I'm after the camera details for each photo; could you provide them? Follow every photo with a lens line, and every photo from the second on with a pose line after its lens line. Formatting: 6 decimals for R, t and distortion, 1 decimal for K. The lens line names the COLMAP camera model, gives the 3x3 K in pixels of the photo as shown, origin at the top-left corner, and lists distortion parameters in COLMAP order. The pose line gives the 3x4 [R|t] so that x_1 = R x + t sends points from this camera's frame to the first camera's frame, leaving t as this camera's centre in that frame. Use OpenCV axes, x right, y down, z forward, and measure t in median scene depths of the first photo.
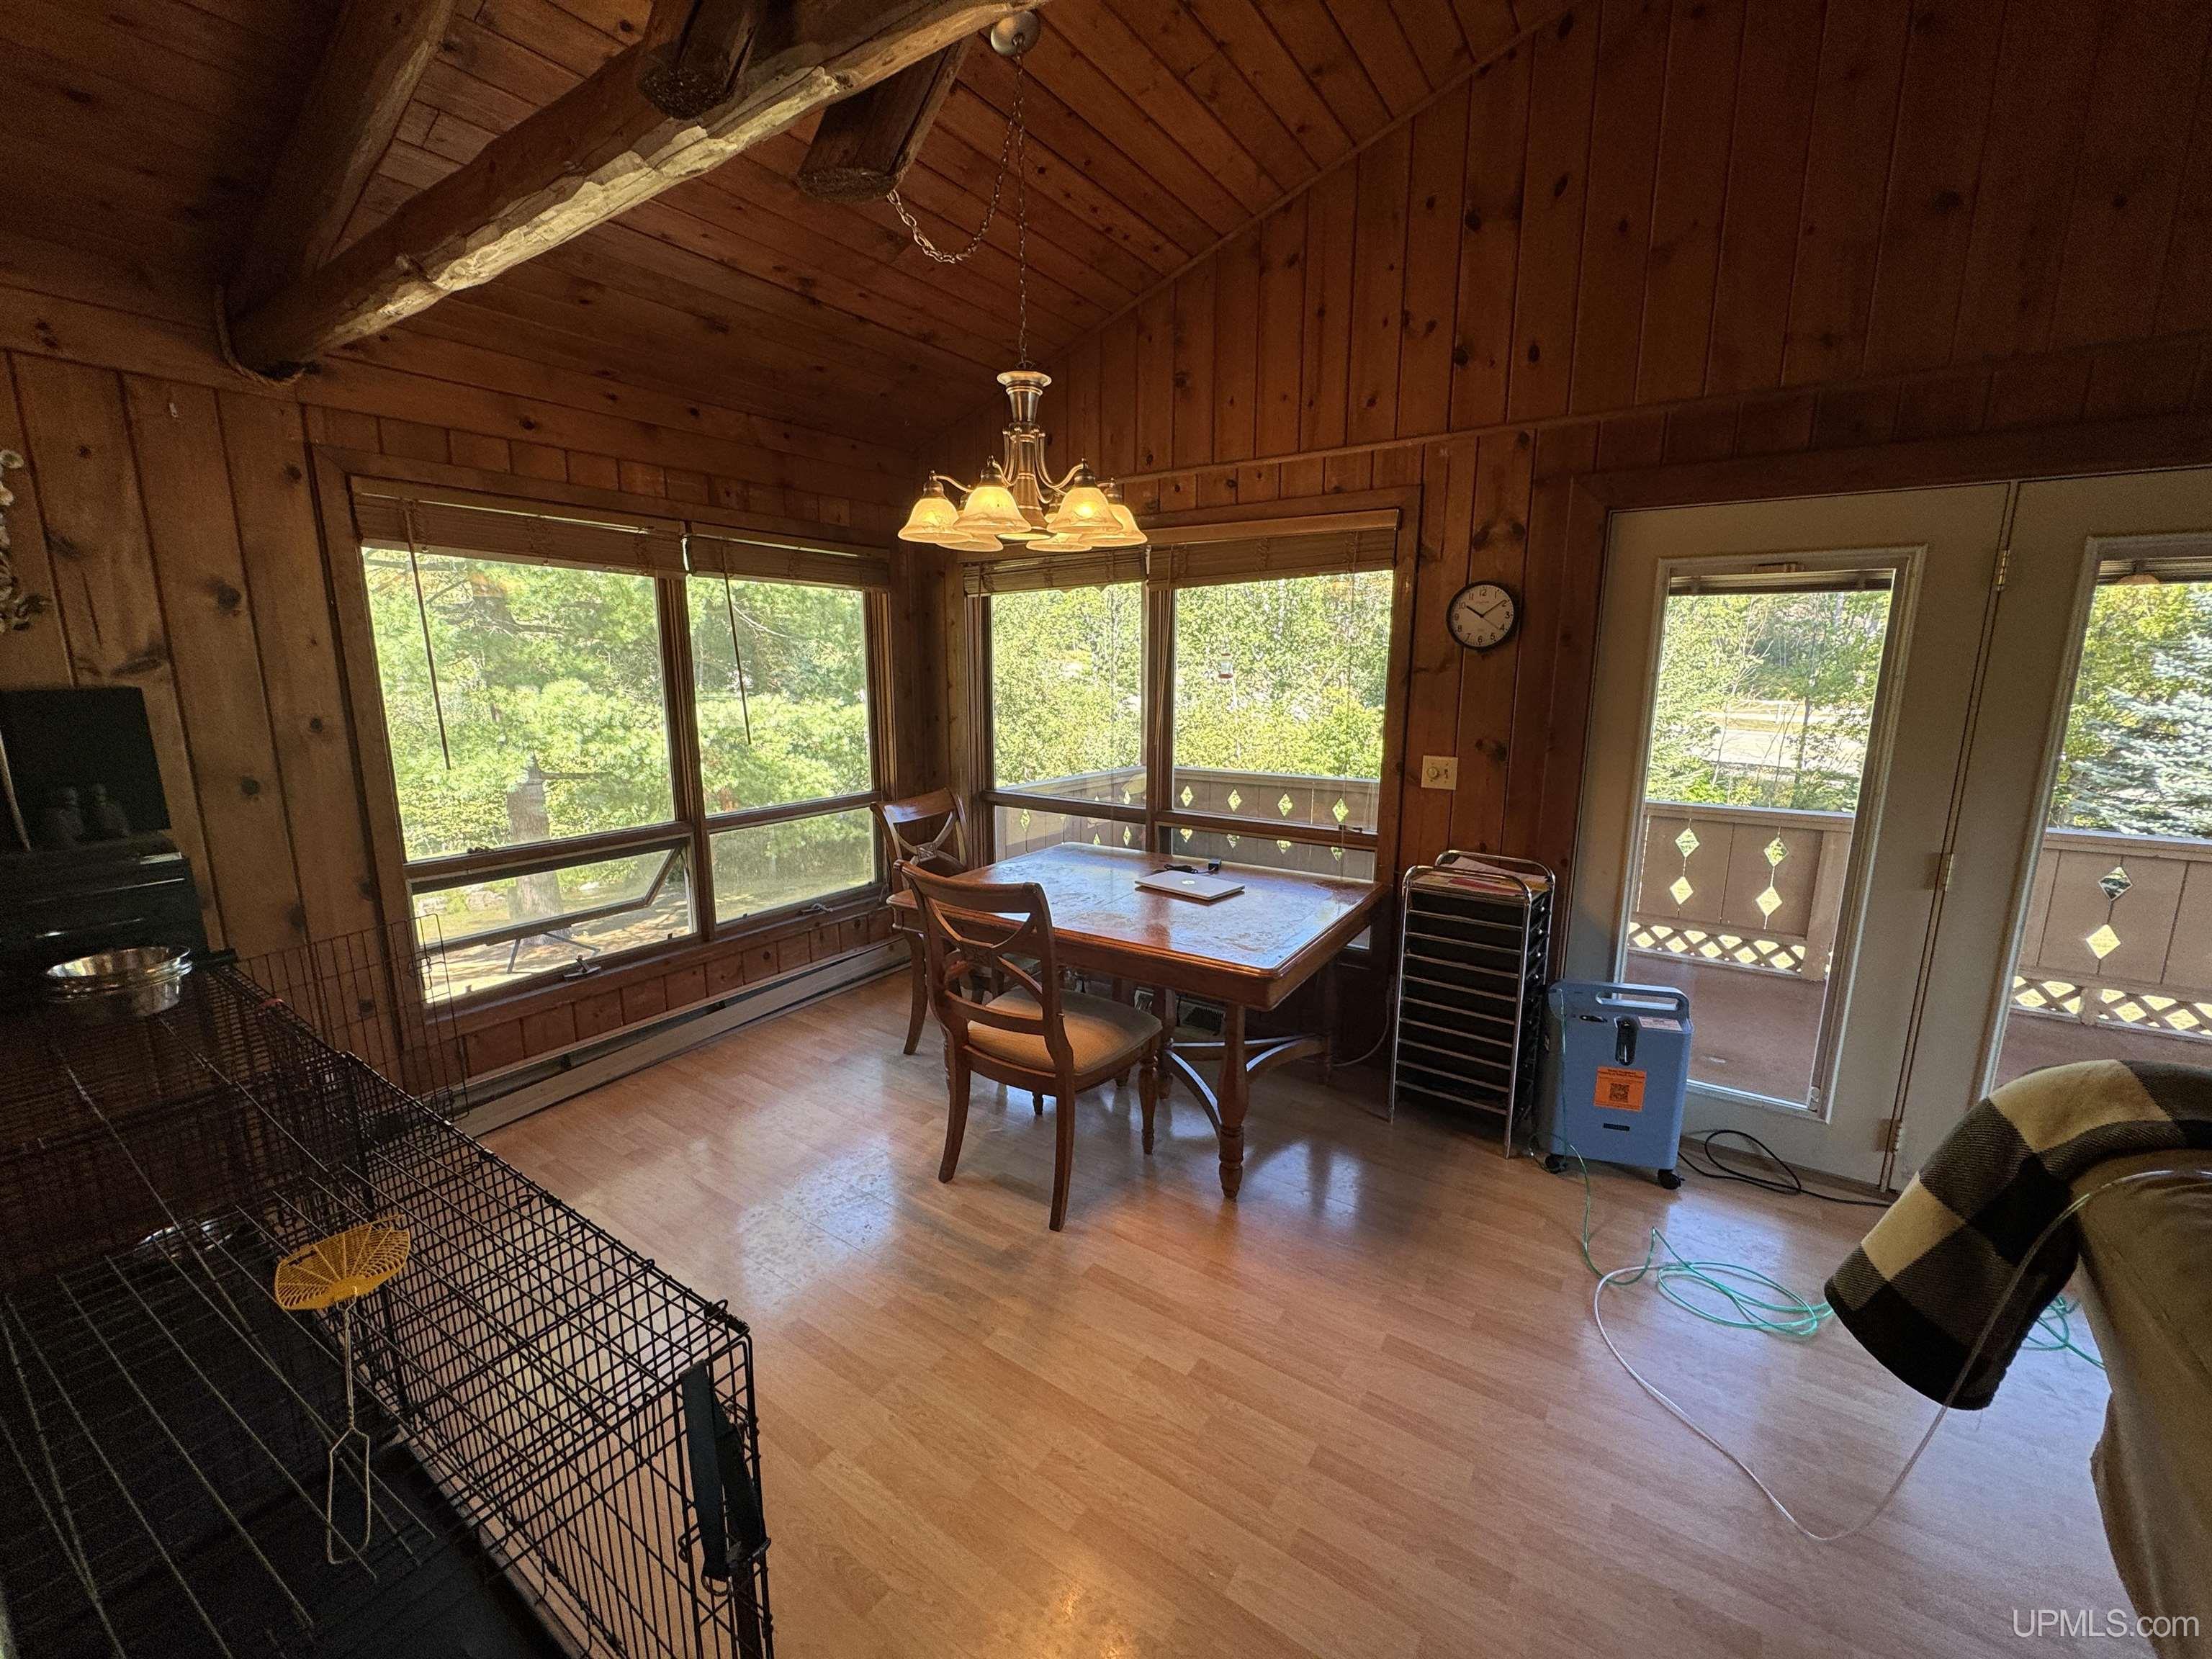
lens RADIAL K [[885.6, 0, 1106.3], [0, 885.6, 831.6], [0, 0, 1]] dist [-0.006053, 0.000721]
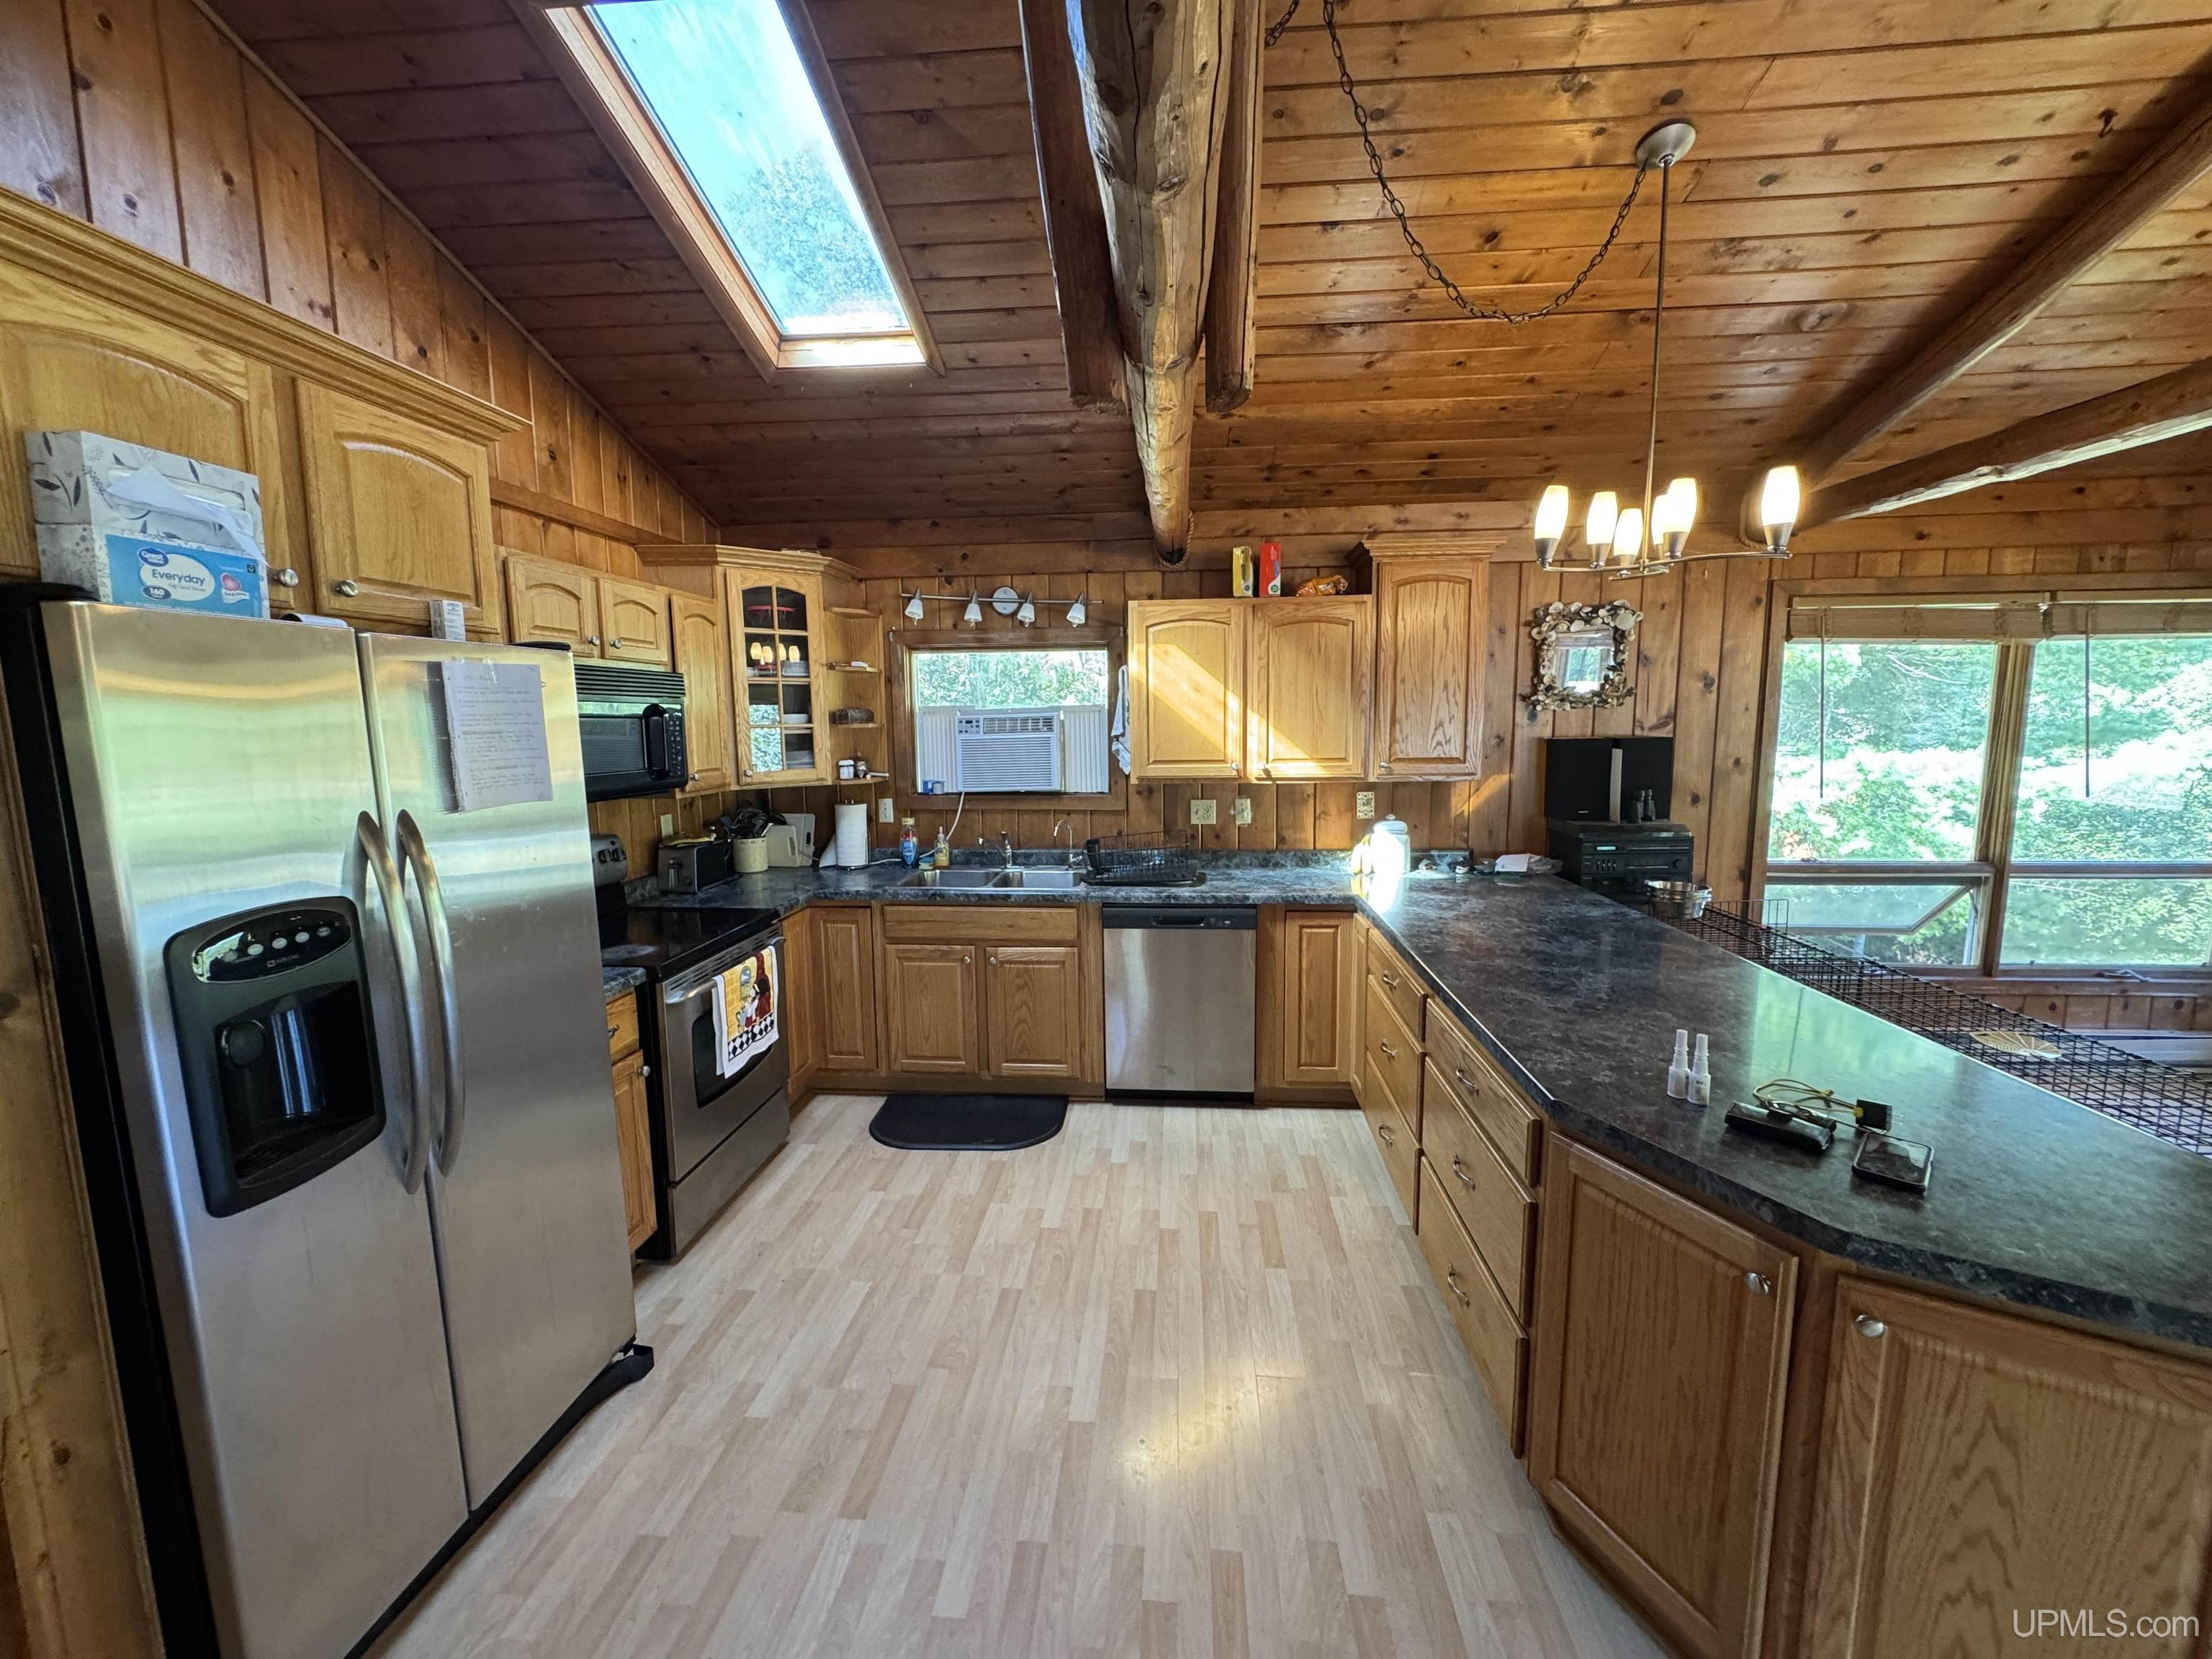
lens RADIAL K [[885.6, 0, 1101.0], [0, 885.6, 830.2], [0, 0, 1]] dist [-0.006053, 0.000721]
pose [[0.480558, 0.098652, -0.871396, -0.070089], [-0.151360, 0.988071, 0.028389, 0.103136], [0.863802, 0.118252, 0.489757, -0.597382]]
